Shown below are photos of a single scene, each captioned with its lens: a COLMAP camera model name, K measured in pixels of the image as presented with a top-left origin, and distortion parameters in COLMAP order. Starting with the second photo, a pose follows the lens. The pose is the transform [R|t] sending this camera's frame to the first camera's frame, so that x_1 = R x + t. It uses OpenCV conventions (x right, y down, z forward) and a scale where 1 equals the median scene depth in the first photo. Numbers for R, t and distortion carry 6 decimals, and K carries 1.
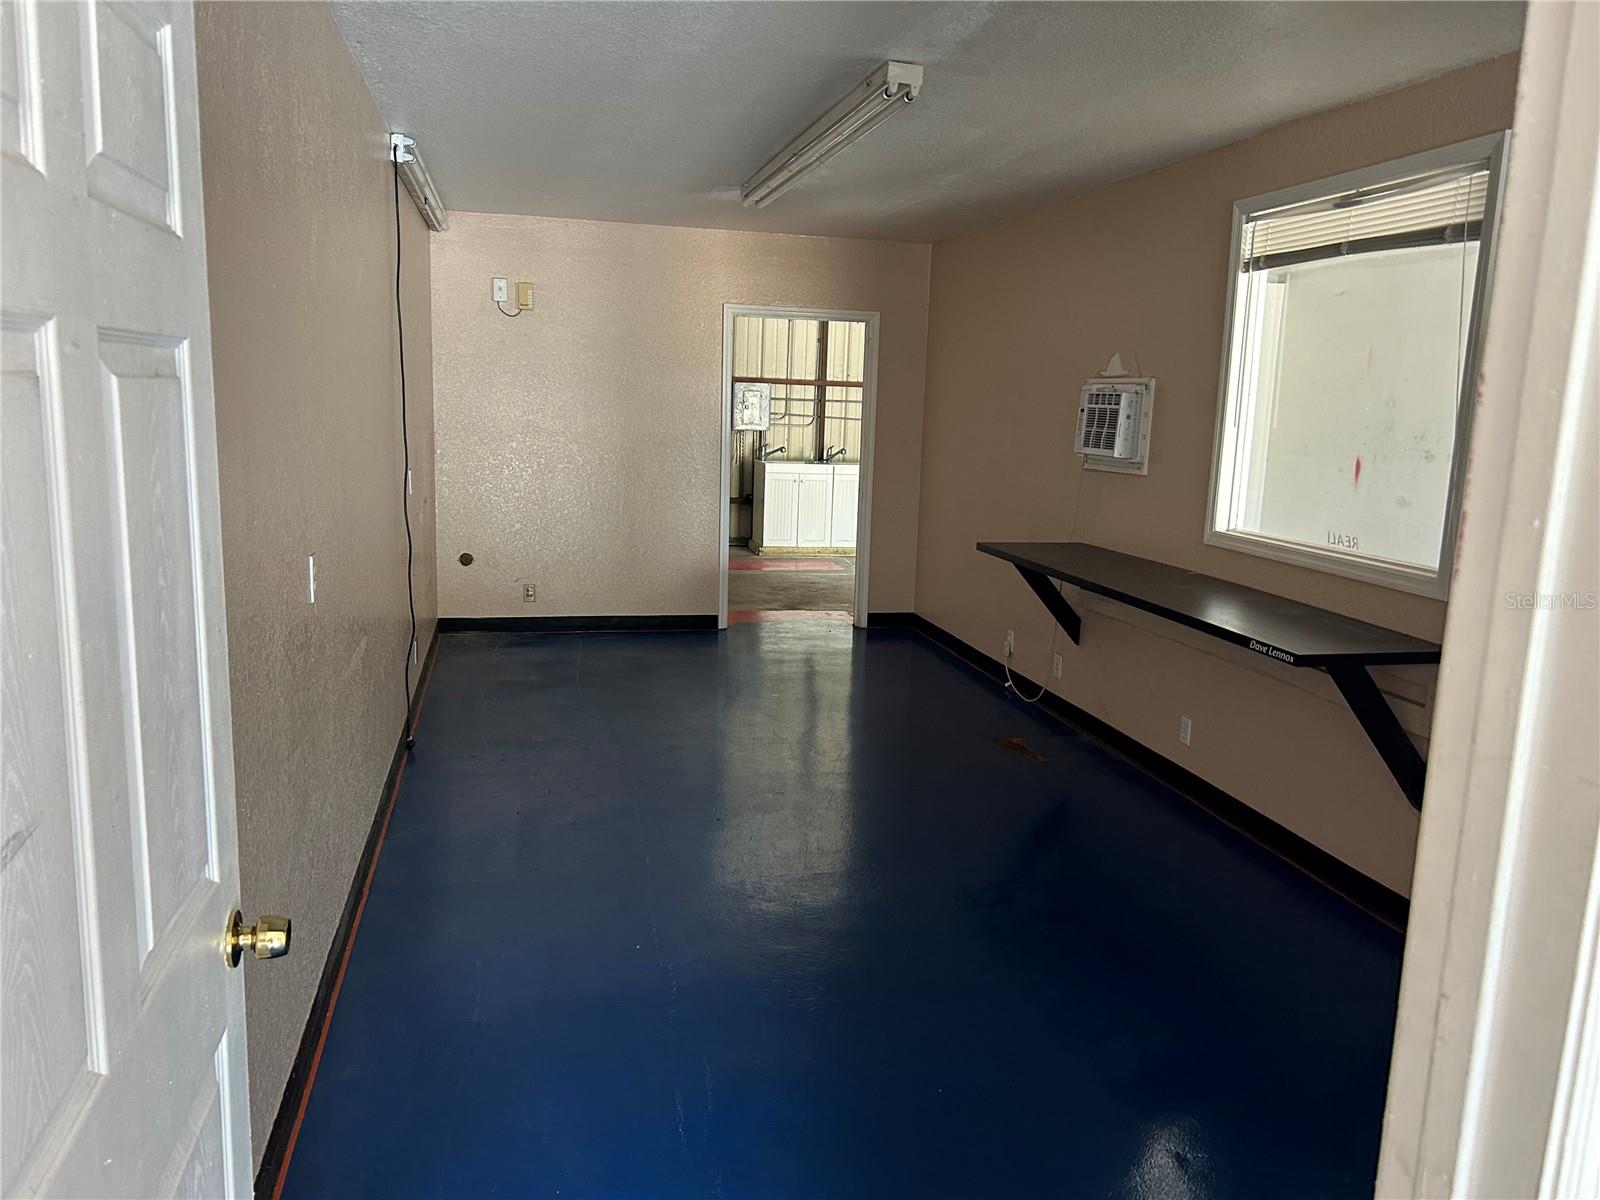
lens RADIAL K [[1207.8, 0, 799.3], [0, 1207.8, 599.9], [0, 0, 1]] dist [0.016410, 0.002419]
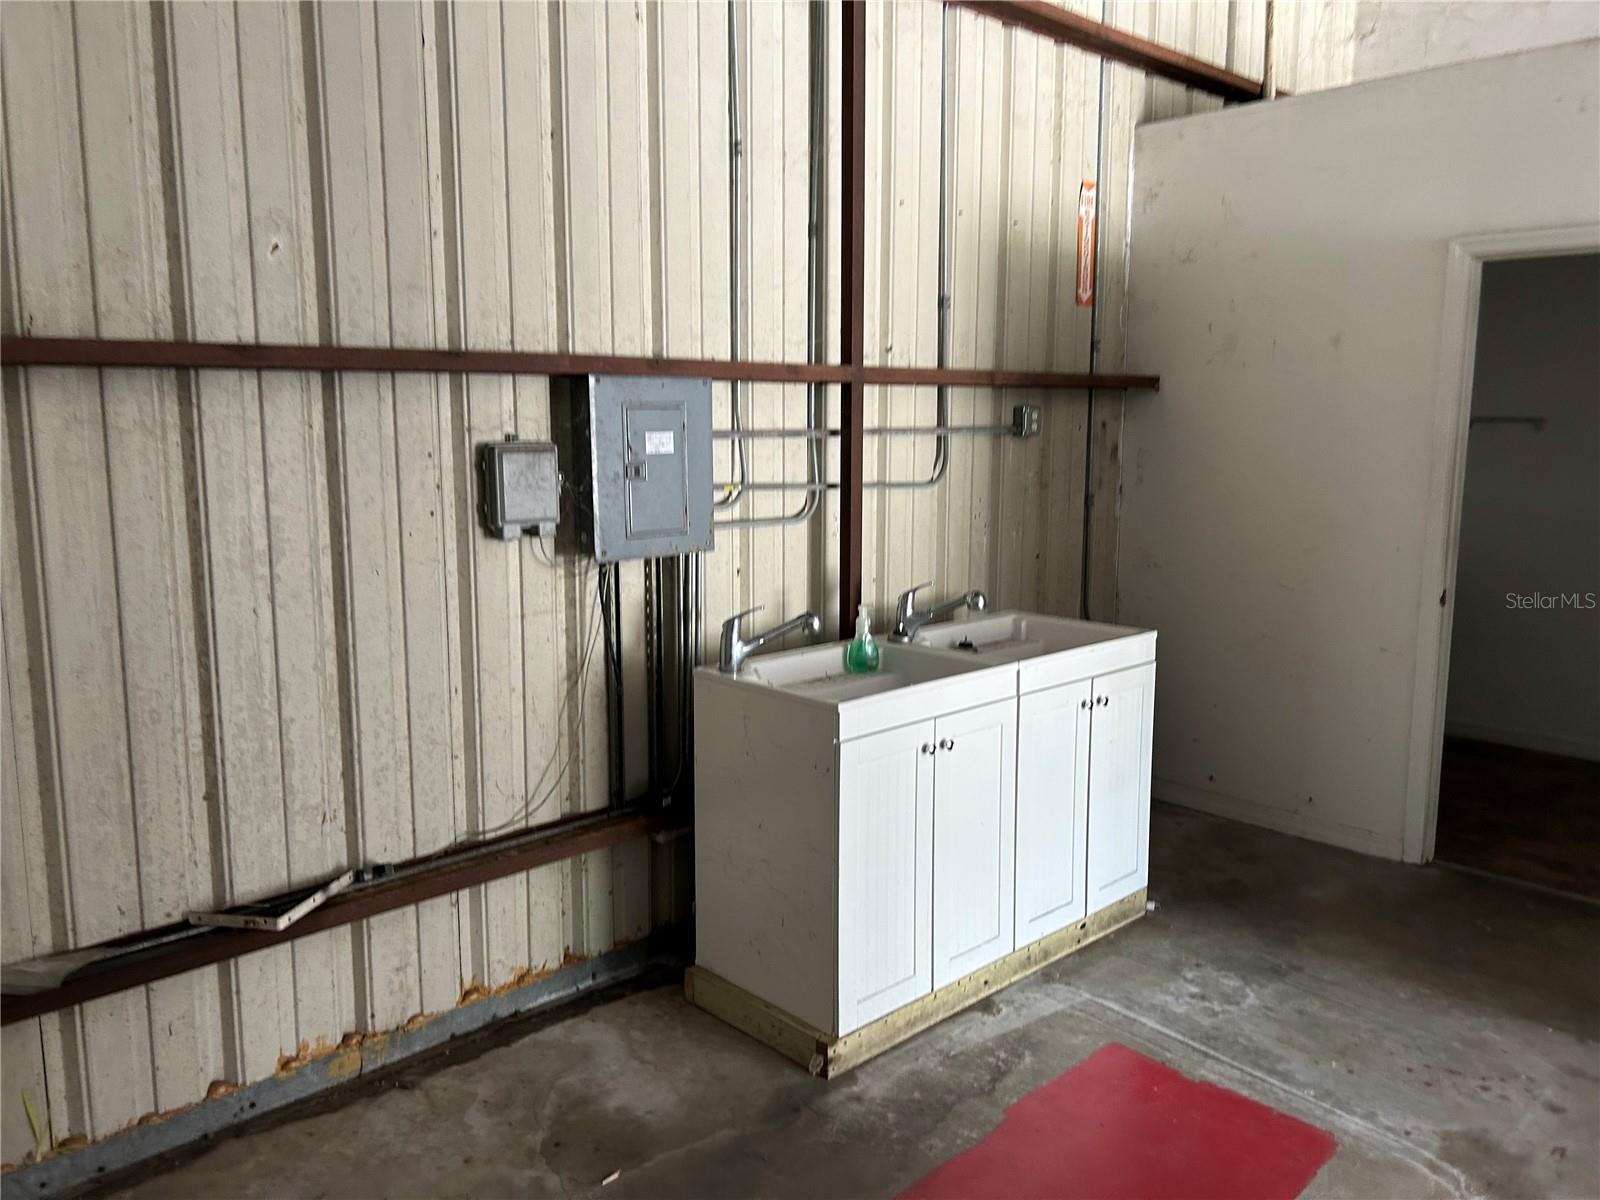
lens RADIAL K [[1207.8, 0, 800.1], [0, 1207.8, 598.6], [0, 0, 1]] dist [0.016410, 0.002419]
pose [[0.865874, -0.098554, 0.490458, -0.140698], [0.110716, 0.993843, 0.004244, -0.126745], [-0.487856, 0.050627, 0.871455, 0.746597]]
